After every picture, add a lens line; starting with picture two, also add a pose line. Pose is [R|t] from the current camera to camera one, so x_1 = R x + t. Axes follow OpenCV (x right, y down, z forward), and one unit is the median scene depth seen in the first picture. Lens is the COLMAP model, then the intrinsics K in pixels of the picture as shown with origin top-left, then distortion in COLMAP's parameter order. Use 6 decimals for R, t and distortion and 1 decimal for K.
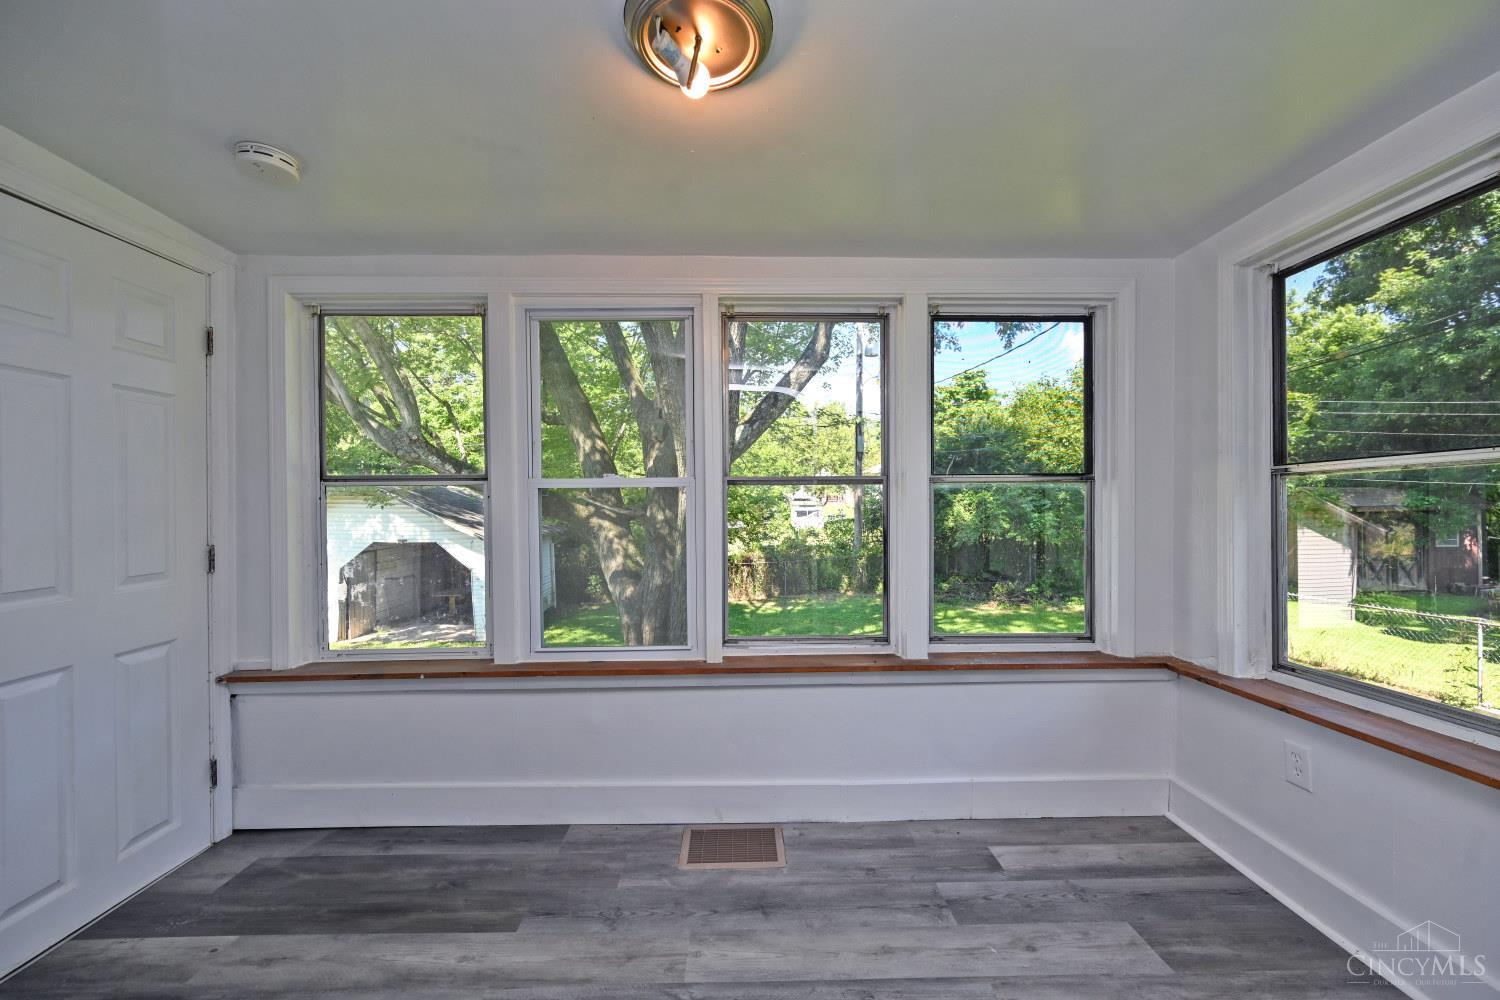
lens RADIAL K [[586.9, 0, 750.0], [0, 586.9, 500.0], [0, 0, 1]] dist [-0.000445, -0.000094]
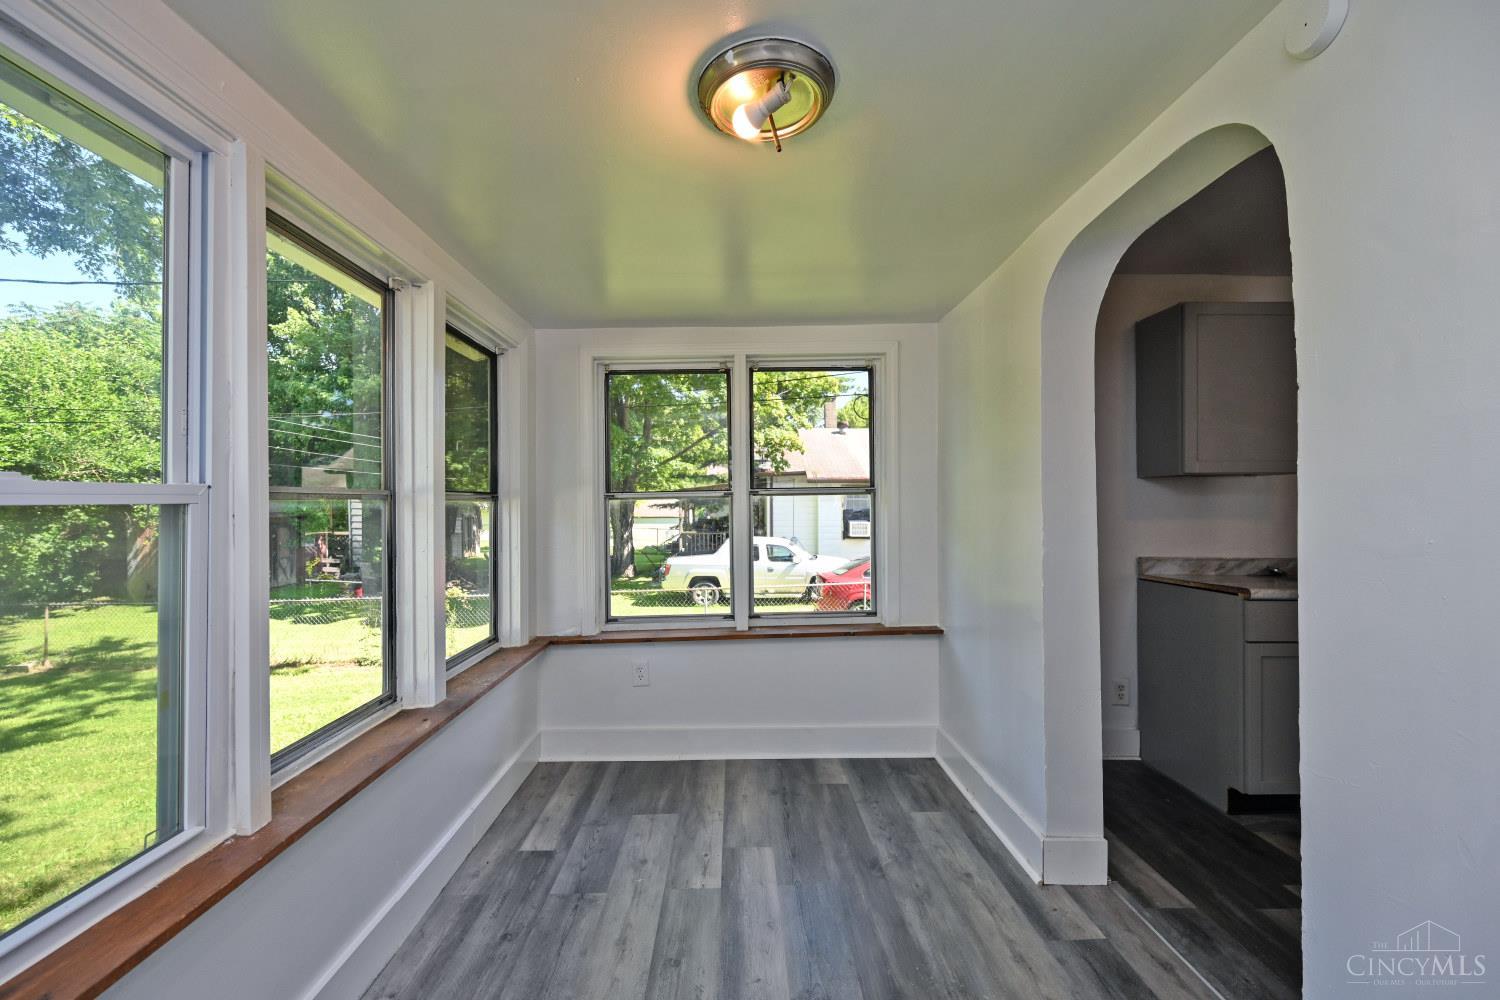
lens RADIAL K [[606.2, 0, 750.0], [0, 606.2, 500.0], [0, 0, 1]] dist [0.000364, 0.000040]
pose [[-0.009762, 0.012224, 0.999878, -0.691653], [-0.000150, 0.999925, -0.012226, -0.018381], [-0.999952, -0.000270, -0.009760, 0.609986]]
